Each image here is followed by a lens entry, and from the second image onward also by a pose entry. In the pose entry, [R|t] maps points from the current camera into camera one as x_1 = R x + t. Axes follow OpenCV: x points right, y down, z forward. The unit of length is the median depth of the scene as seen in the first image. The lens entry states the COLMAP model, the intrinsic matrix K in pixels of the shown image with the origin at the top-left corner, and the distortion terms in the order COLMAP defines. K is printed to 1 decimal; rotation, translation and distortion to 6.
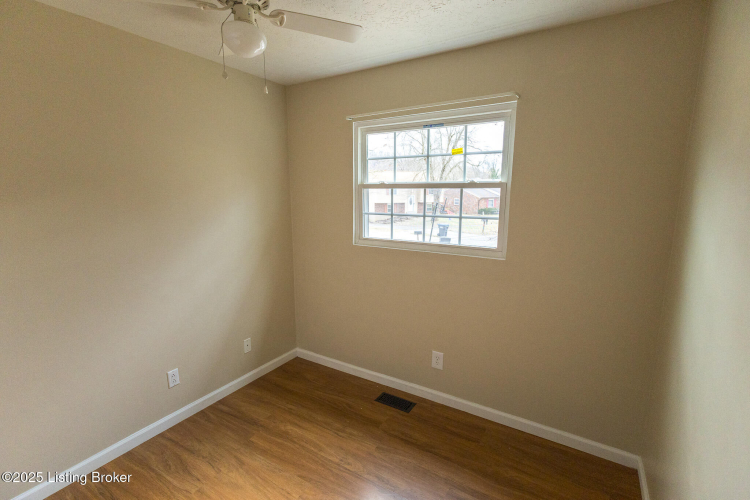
lens RADIAL K [[358.6, 0, 379.7], [0, 358.6, 248.3], [0, 0, 1]] dist [0.010587, 0.000277]
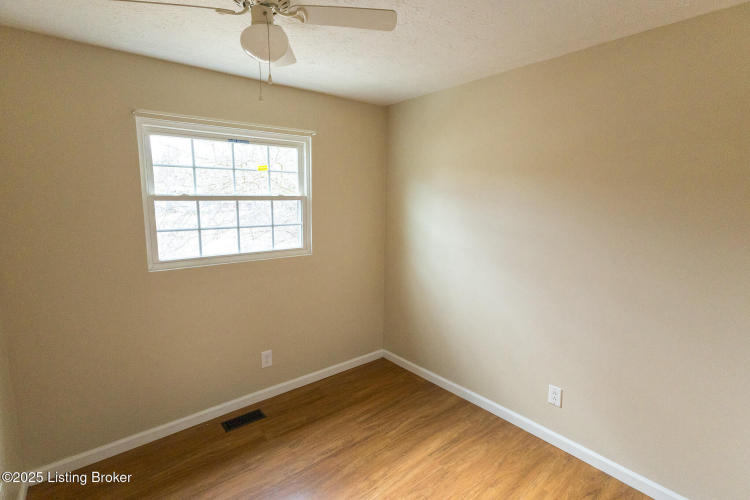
lens RADIAL K [[353.8, 0, 372.0], [0, 353.8, 249.6], [0, 0, 1]] dist [0.006528, 0.000541]
pose [[0.327066, -0.124371, 0.936782, -0.736163], [0.159860, 0.984297, 0.074866, -0.043204], [-0.931382, 0.125267, 0.341812, 0.318488]]
